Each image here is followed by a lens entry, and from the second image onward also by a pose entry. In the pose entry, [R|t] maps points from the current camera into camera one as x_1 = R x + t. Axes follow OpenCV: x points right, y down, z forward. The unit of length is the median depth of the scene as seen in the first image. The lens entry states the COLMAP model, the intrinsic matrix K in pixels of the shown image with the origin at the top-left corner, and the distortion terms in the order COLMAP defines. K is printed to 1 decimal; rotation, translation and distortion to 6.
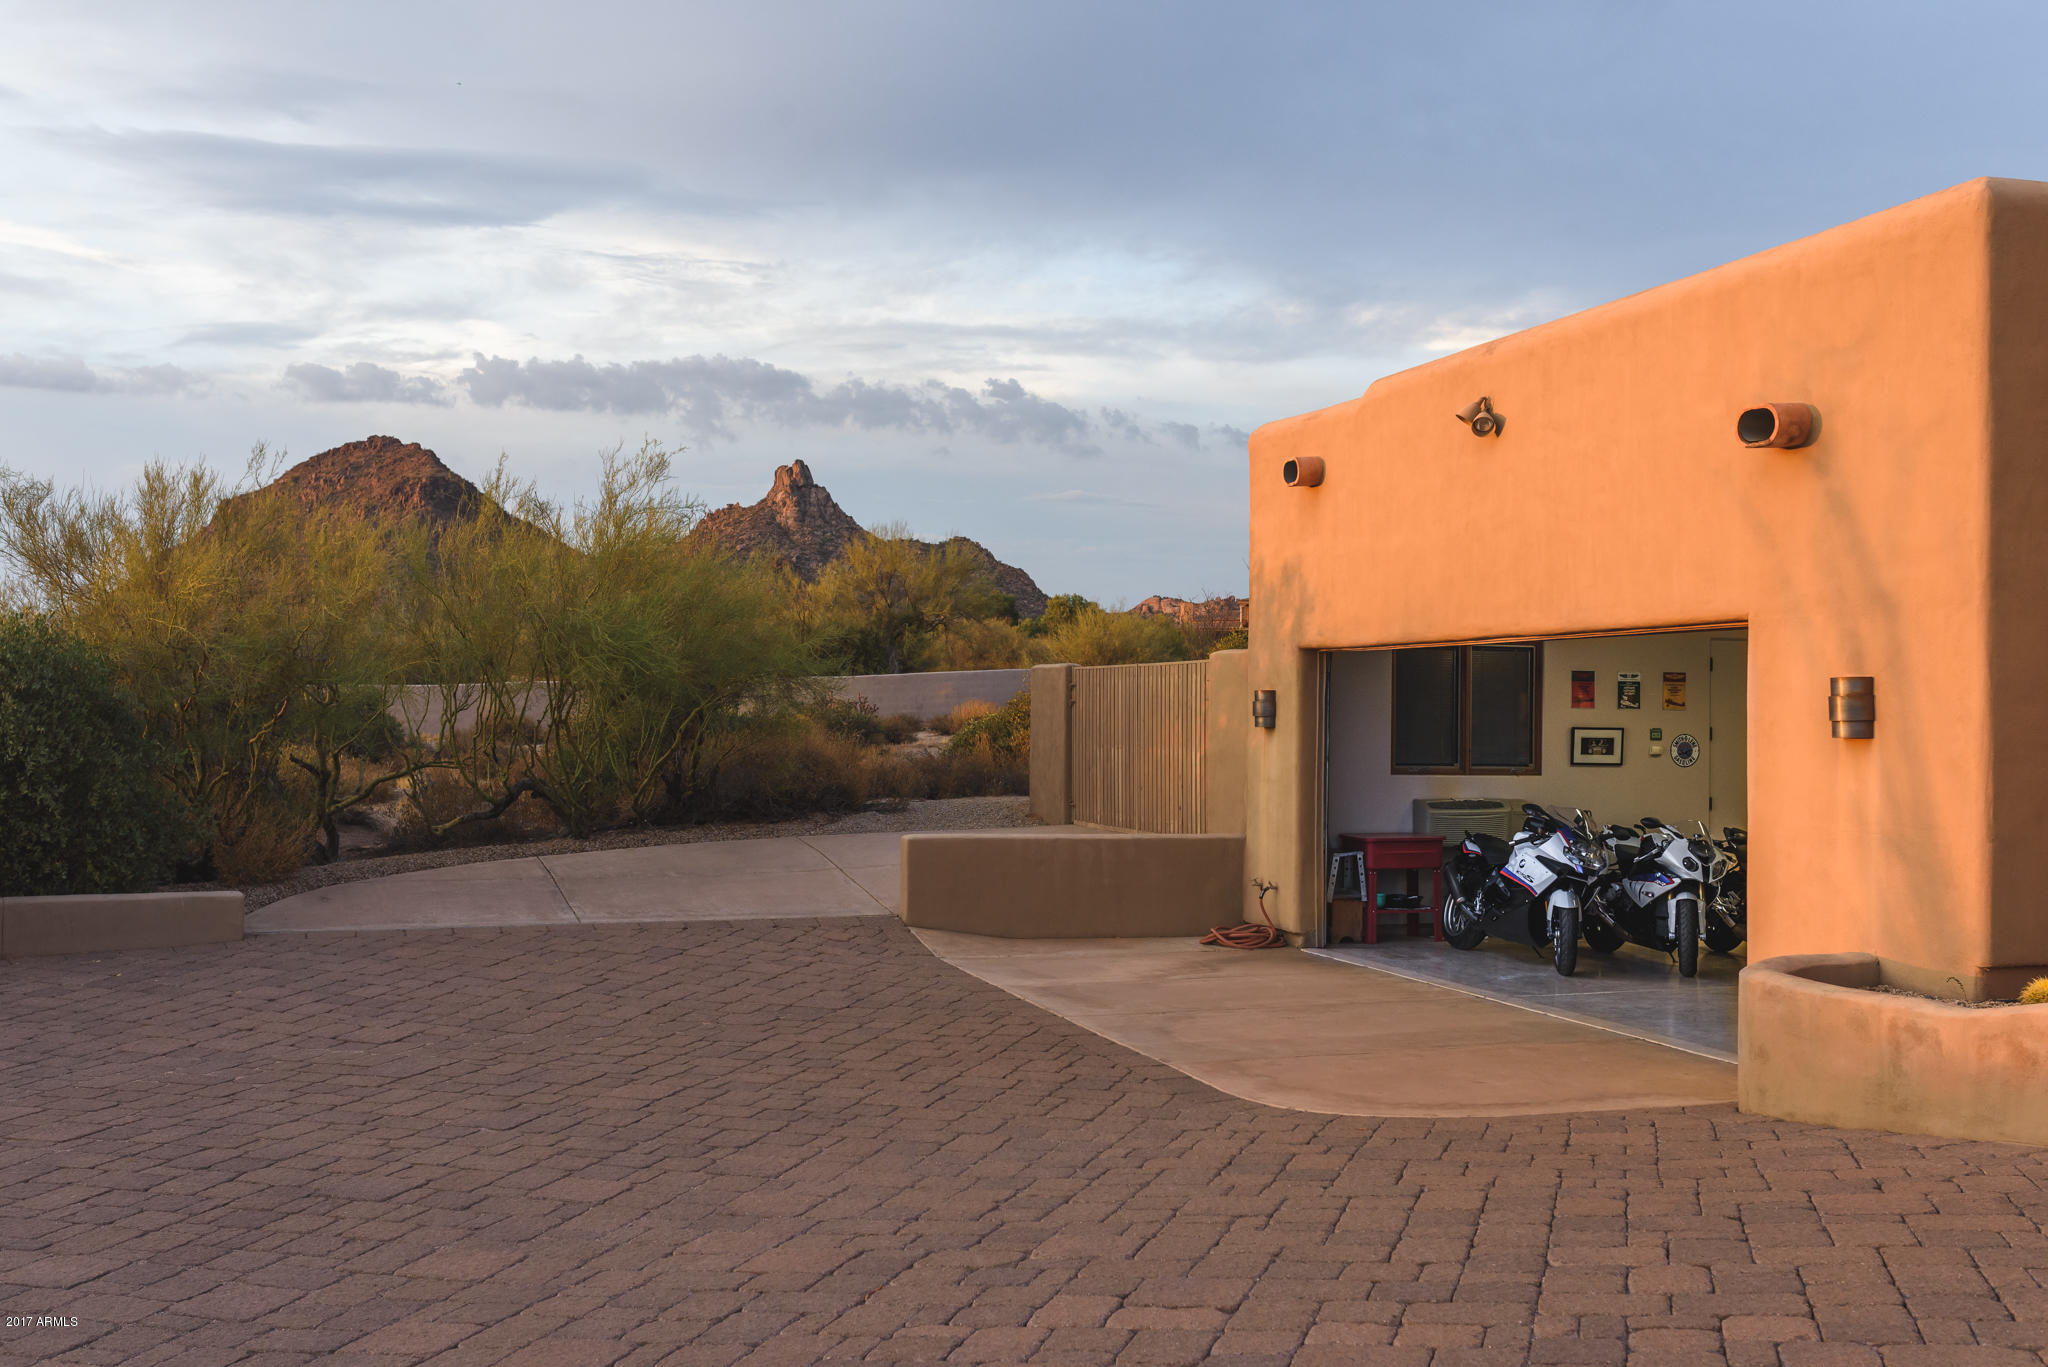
lens RADIAL K [[1954.1, 0, 1024.0], [0, 1954.1, 683.5], [0, 0, 1]] dist [-0.009881, -0.003524]
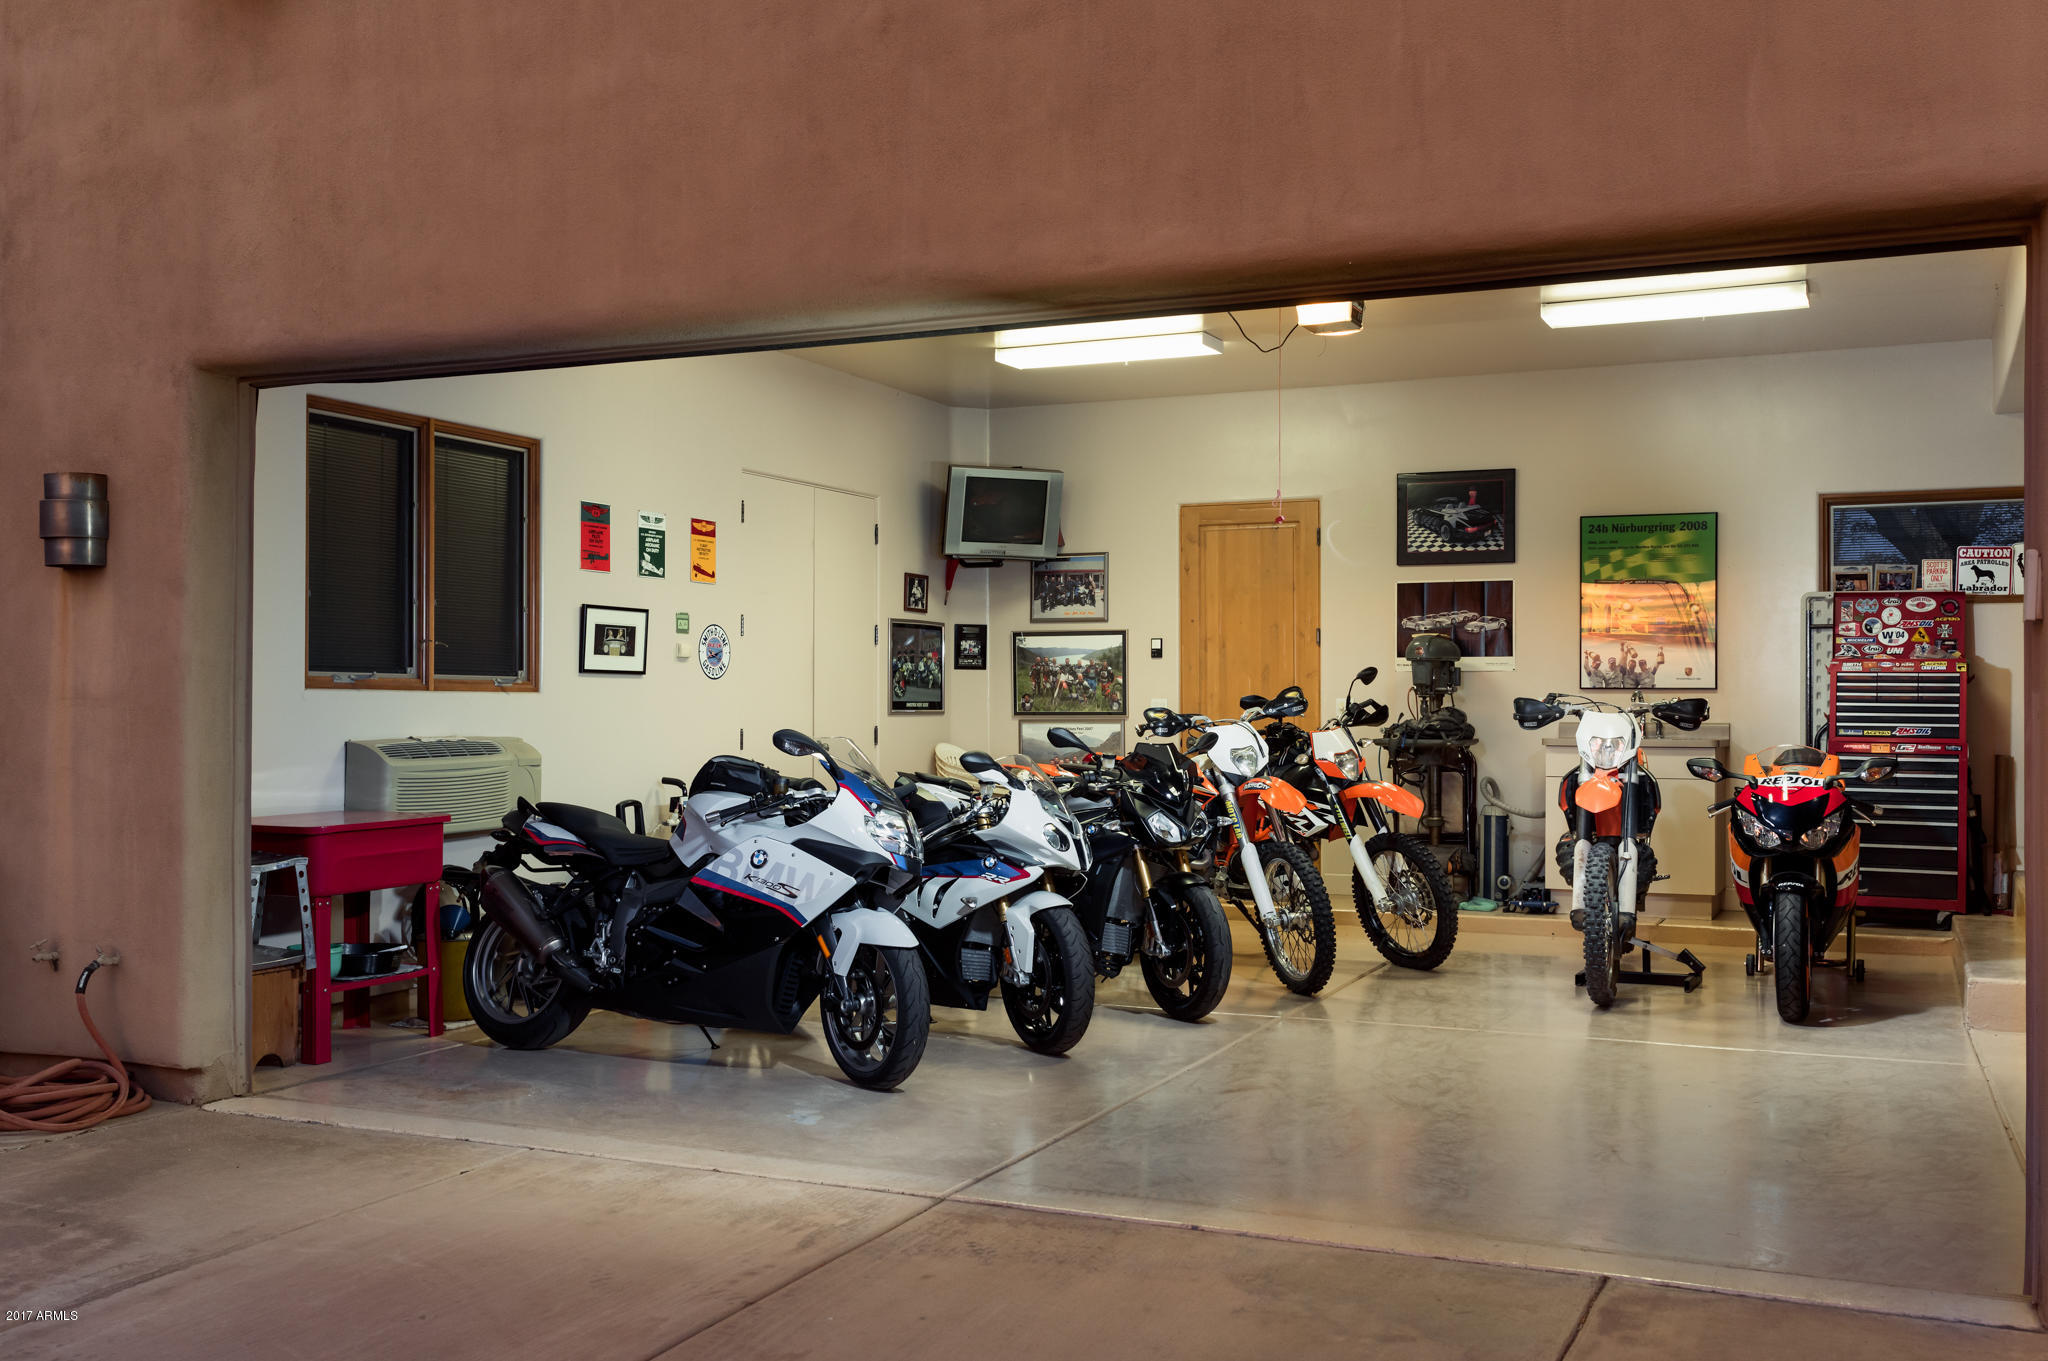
lens RADIAL K [[1954.1, 0, 1024.0], [0, 1954.1, 680.5], [0, 0, 1]] dist [-0.009881, -0.003524]
pose [[0.680554, -0.002842, 0.732692, -0.036357], [-0.005115, 0.999950, 0.008630, 0.039245], [-0.732680, -0.009621, 0.680506, 0.549293]]
